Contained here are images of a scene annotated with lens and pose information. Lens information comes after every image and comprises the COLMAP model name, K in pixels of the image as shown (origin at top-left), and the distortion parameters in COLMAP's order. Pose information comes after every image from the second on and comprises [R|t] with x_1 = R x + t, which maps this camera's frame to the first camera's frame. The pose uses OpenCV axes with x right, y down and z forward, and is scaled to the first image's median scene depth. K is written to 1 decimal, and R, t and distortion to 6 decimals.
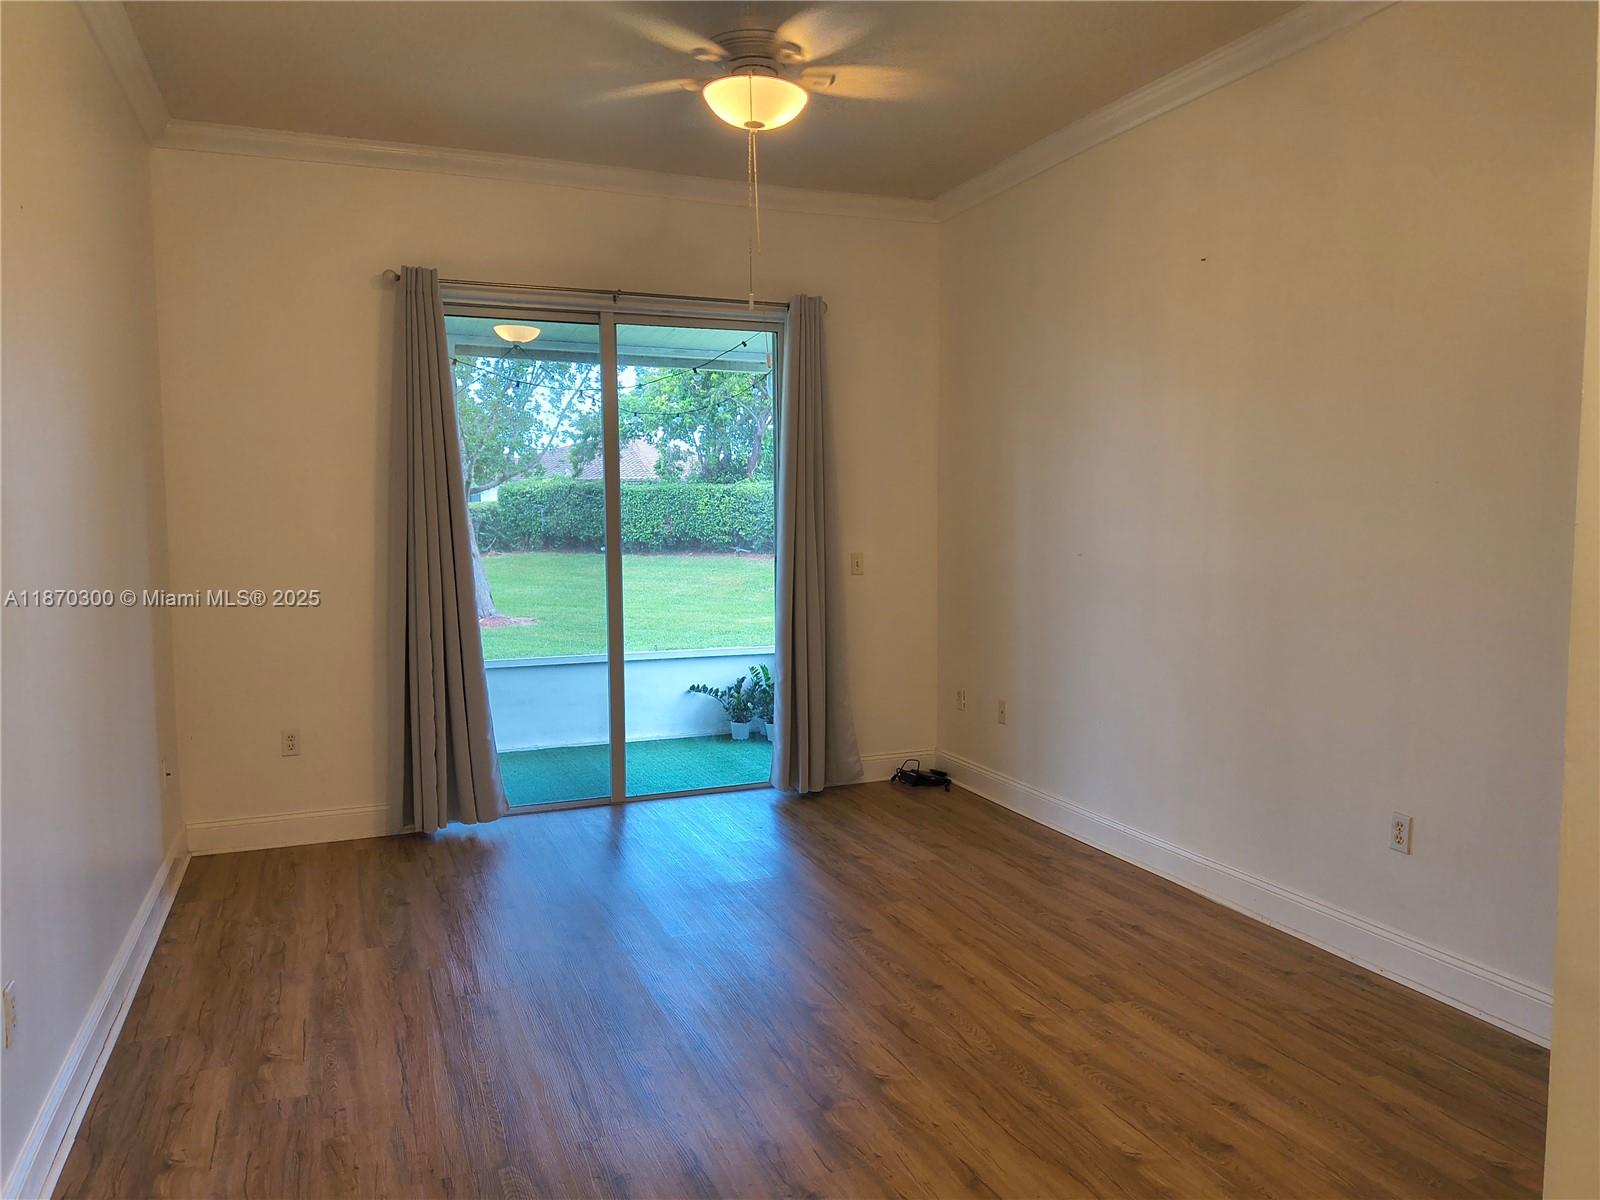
lens RADIAL K [[1162.2, 0, 807.4], [0, 1162.2, 594.5], [0, 0, 1]] dist [0.063928, -0.089922]
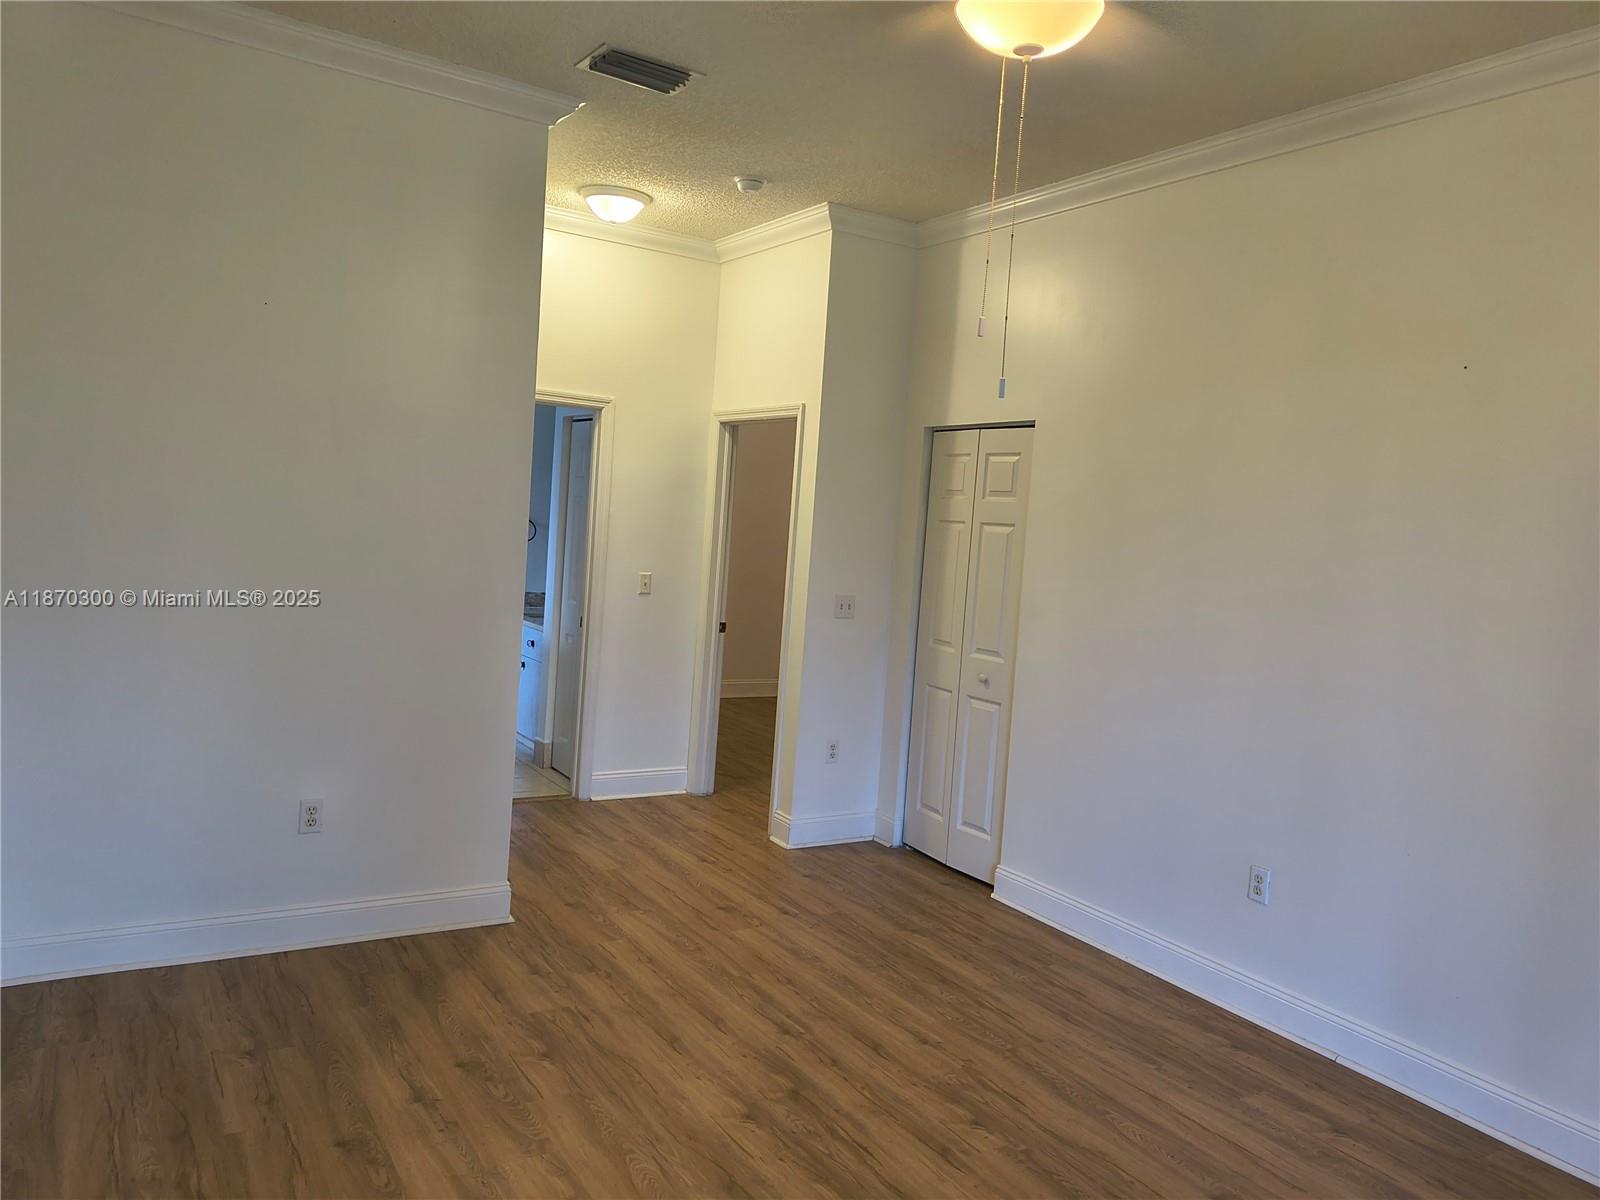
lens RADIAL K [[1162.2, 0, 807.4], [0, 1162.2, 594.5], [0, 0, 1]] dist [0.063928, -0.089922]
pose [[-0.983267, -0.052919, -0.174313, 0.219406], [-0.077938, 0.987084, 0.139969, -0.191309], [0.164655, 0.151213, -0.974692, 1.974409]]
